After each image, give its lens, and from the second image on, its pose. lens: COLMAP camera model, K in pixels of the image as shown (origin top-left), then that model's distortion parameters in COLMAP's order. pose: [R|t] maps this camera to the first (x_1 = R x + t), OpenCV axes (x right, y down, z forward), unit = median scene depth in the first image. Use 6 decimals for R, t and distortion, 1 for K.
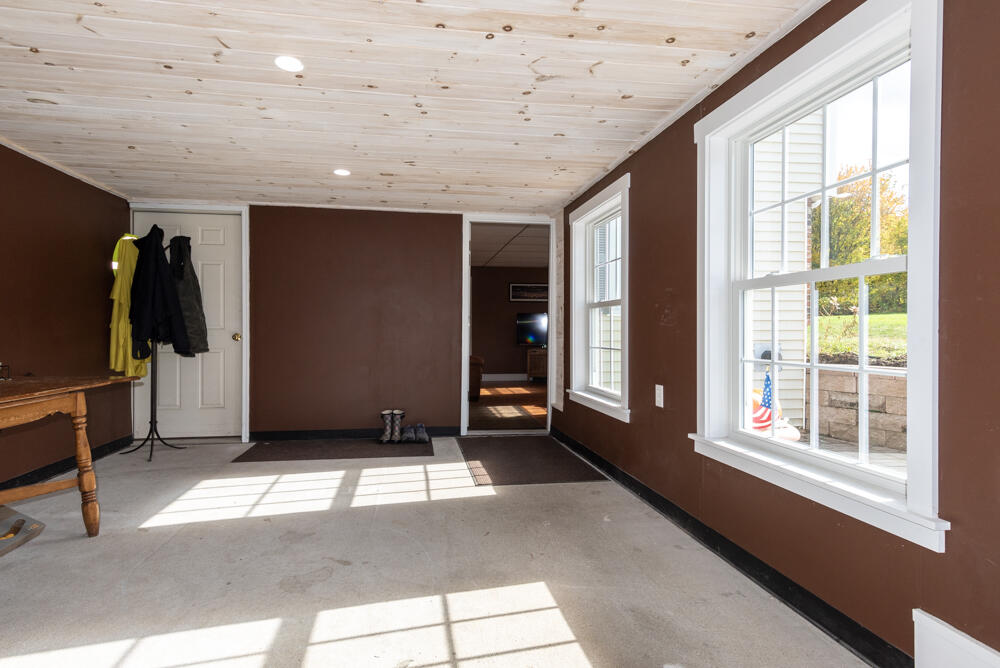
lens RADIAL K [[503.9, 0, 501.6], [0, 503.9, 332.9], [0, 0, 1]] dist [0.013769, 0.000259]
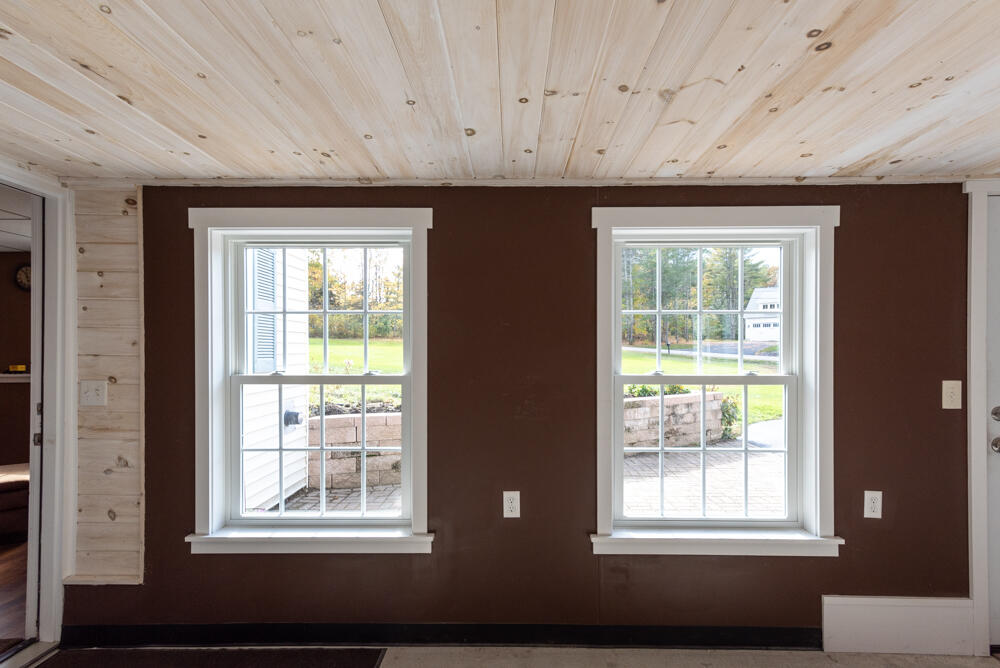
lens RADIAL K [[503.9, 0, 511.2], [0, 503.9, 353.7], [0, 0, 1]] dist [0.013769, 0.000259]
pose [[0.186416, -0.002800, 0.982467, -0.341713], [-0.002071, 0.999993, 0.003243, -0.085349], [-0.982469, -0.002640, 0.186409, 0.581657]]
